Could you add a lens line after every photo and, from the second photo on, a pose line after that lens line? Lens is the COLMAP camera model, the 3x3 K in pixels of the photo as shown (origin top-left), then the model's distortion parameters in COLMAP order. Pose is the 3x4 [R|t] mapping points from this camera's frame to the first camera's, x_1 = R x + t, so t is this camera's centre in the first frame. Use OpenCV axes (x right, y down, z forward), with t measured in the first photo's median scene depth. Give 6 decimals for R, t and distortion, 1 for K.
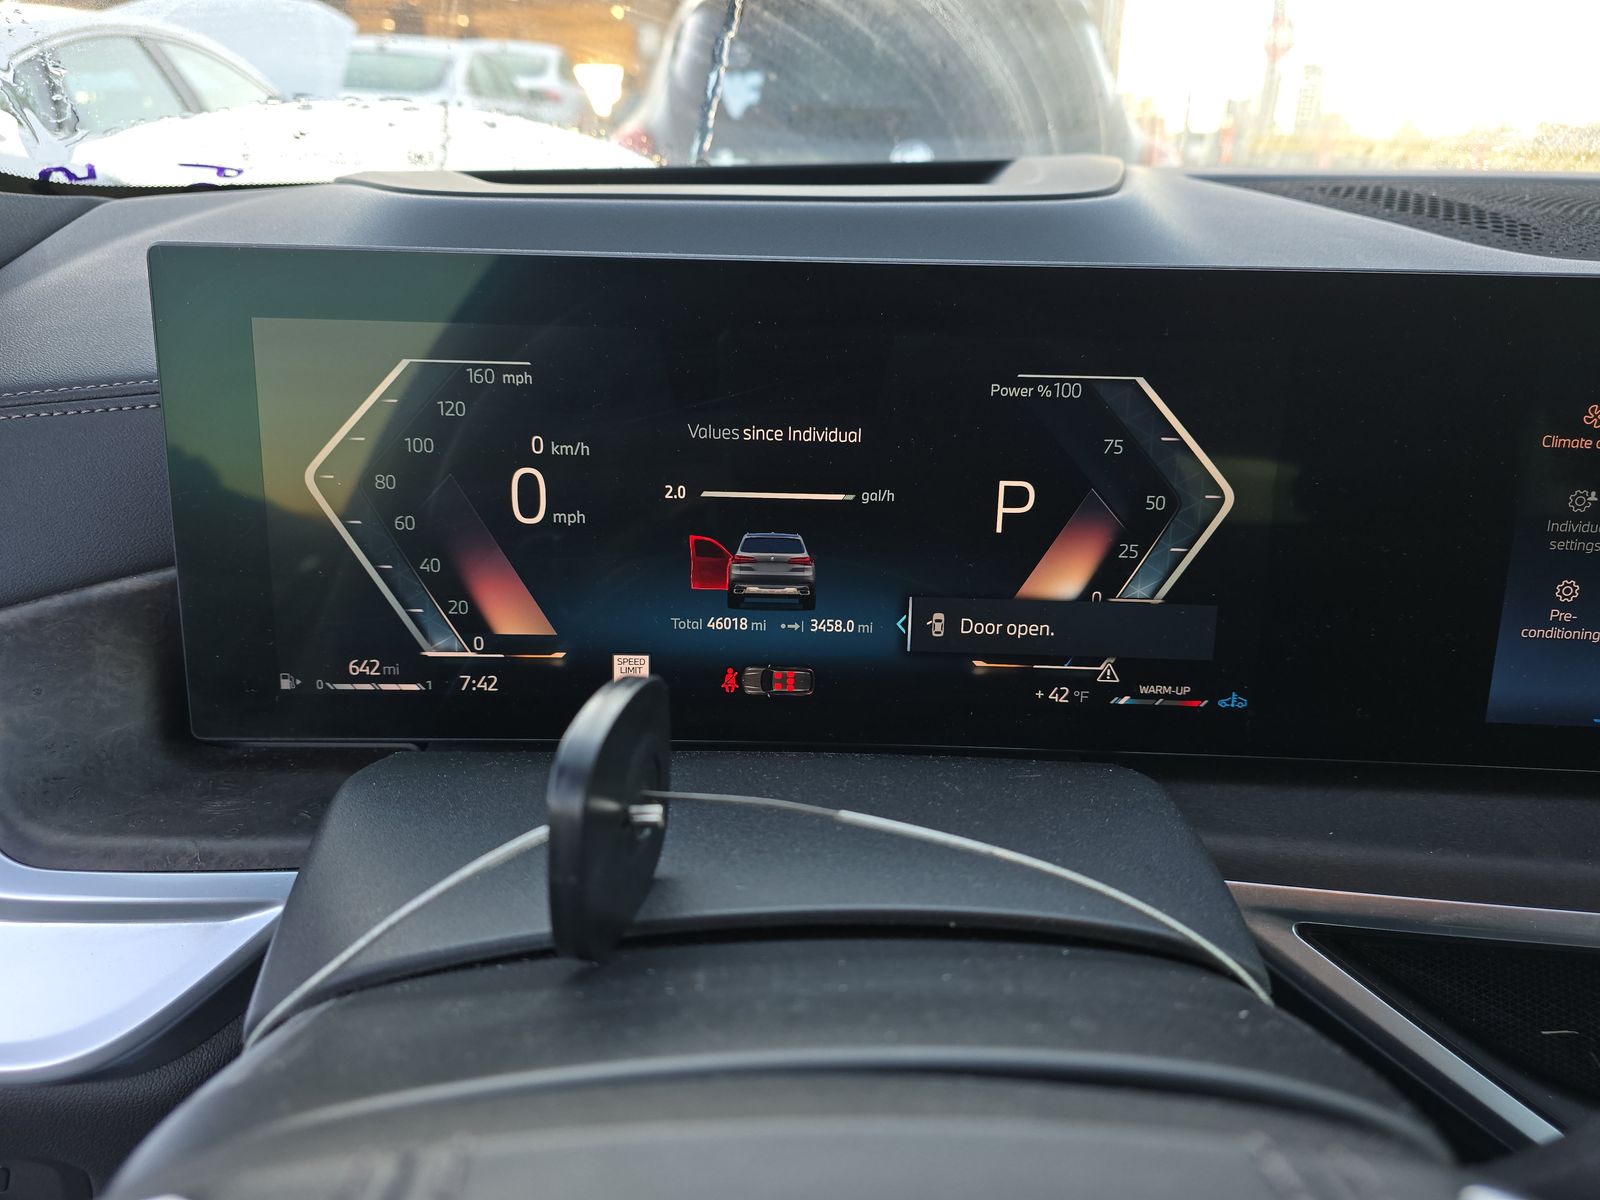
lens RADIAL K [[1099.2, 0, 800.0], [0, 1099.2, 600.0], [0, 0, 1]] dist [0.008796, -0.006799]
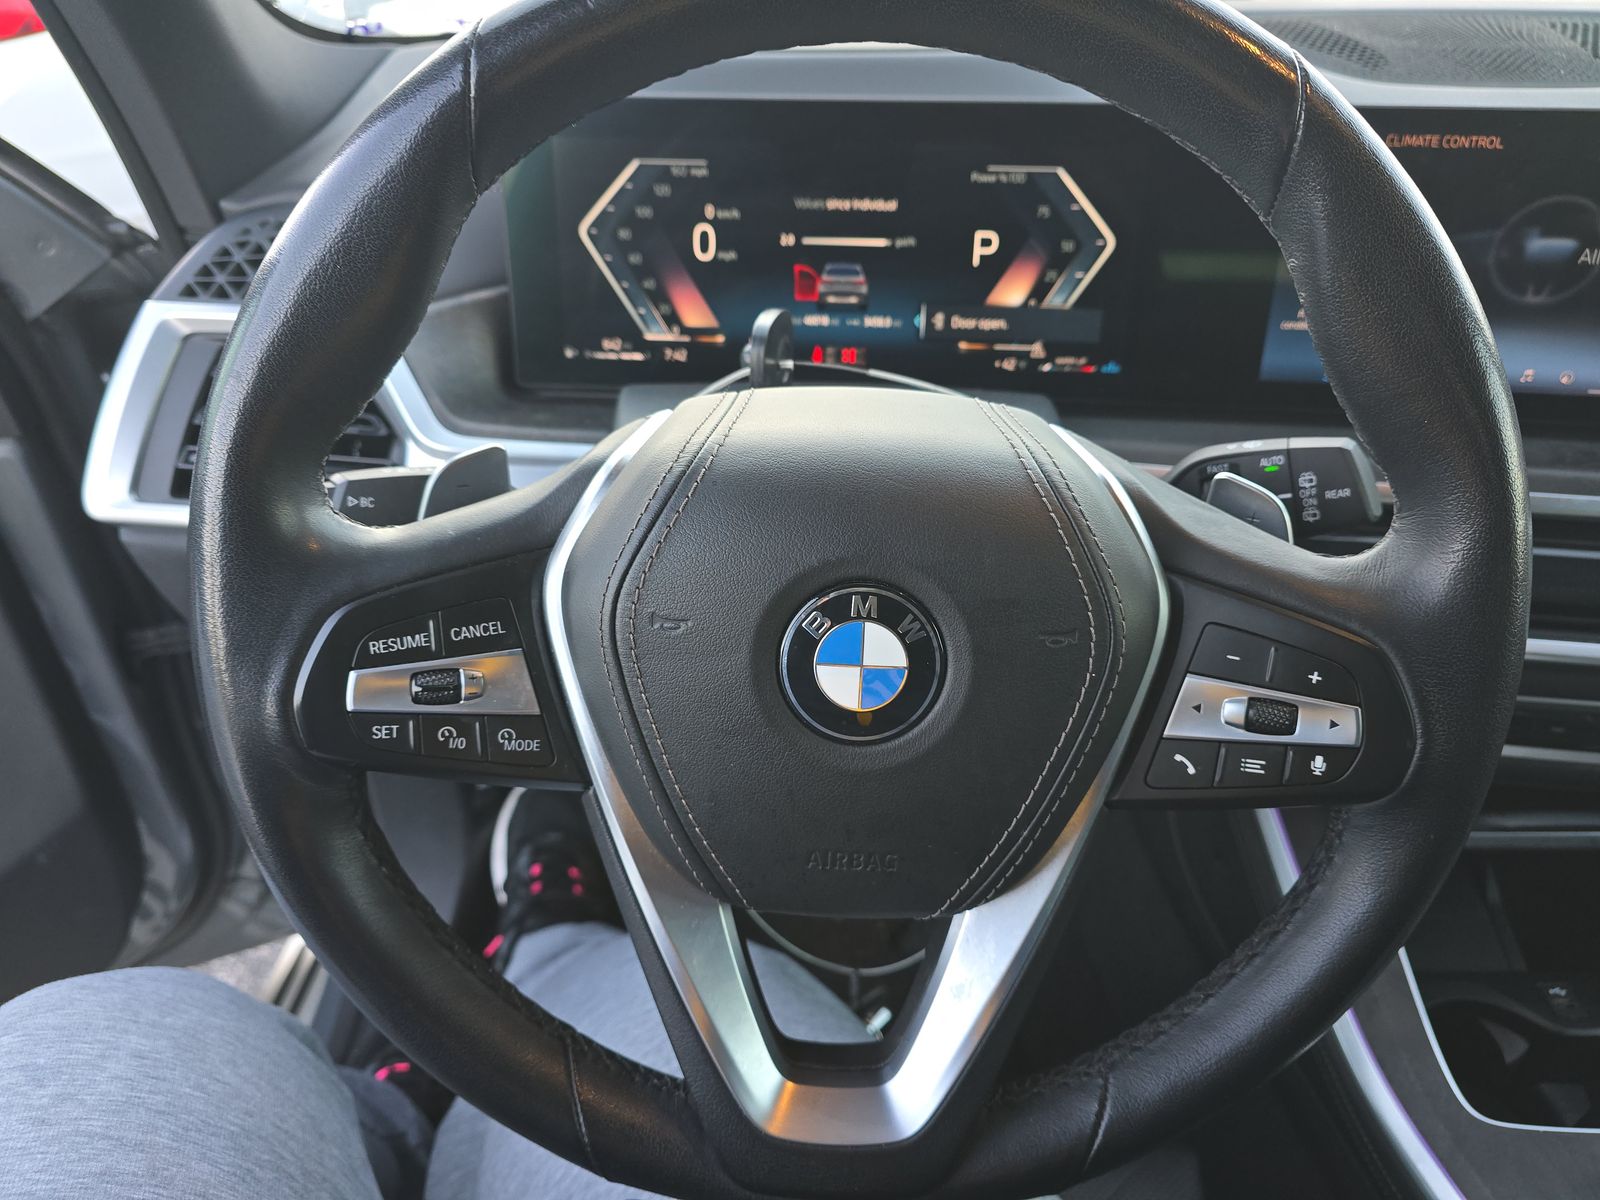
lens RADIAL K [[1099.2, 0, 800.0], [0, 1099.2, 600.0], [0, 0, 1]] dist [0.008796, -0.006799]
pose [[0.997893, 0.018009, -0.062328, 0.024164], [-0.007483, 0.986238, 0.165164, 0.173248], [0.064445, -0.164350, 0.984295, -0.794694]]
